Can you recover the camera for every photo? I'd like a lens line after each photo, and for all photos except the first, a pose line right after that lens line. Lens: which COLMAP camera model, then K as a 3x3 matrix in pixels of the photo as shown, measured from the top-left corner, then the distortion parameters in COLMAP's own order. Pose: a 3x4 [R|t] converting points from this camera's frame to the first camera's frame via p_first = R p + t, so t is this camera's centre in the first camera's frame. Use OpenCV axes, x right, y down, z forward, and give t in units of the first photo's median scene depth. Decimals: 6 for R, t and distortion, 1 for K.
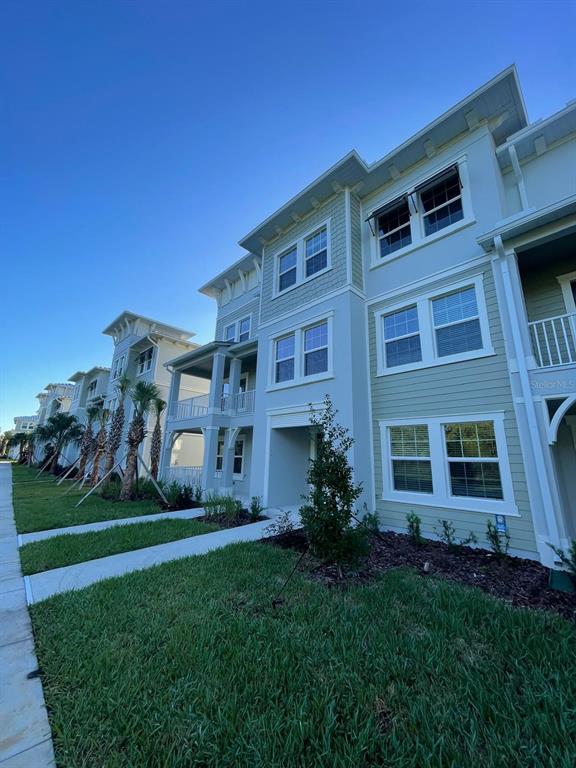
lens RADIAL K [[309.7, 0, 288.0], [0, 309.7, 384.0], [0, 0, 1]] dist [-0.000672, -0.000184]
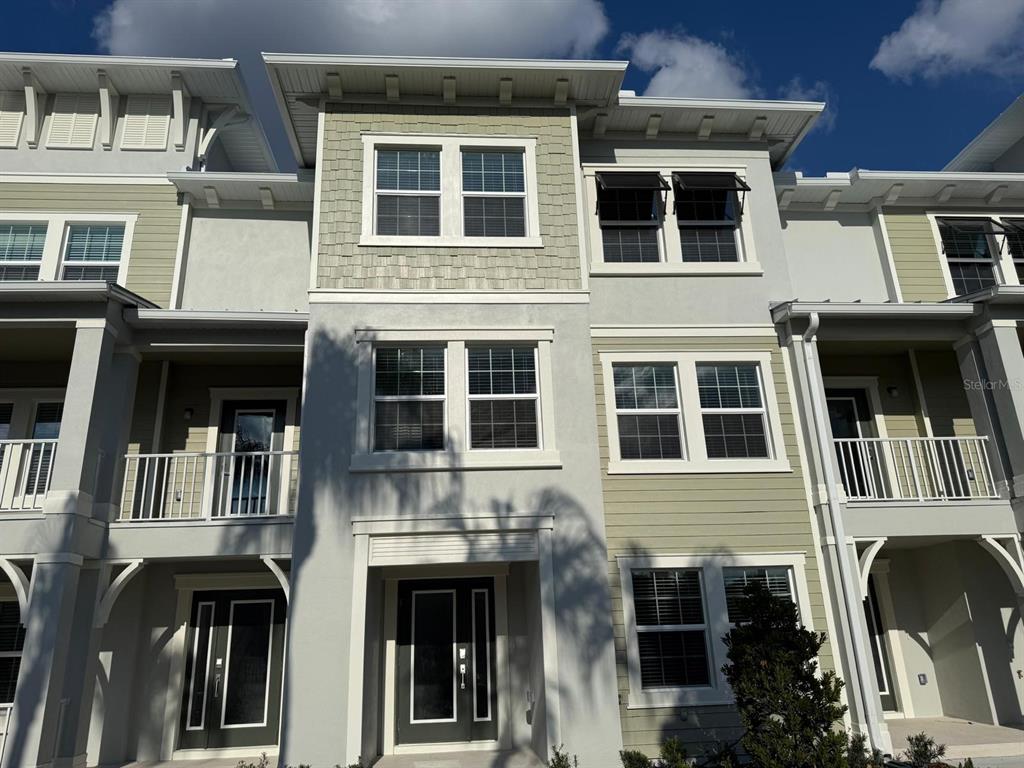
lens RADIAL K [[732.1, 0, 510.4], [0, 732.1, 391.4], [0, 0, 1]] dist [0.078103, -0.109602]
pose [[0.646100, 0.198346, 0.737031, -0.925699], [-0.130131, 0.980132, -0.149693, 0.055694], [-0.752078, 0.000806, 0.659074, 0.329580]]
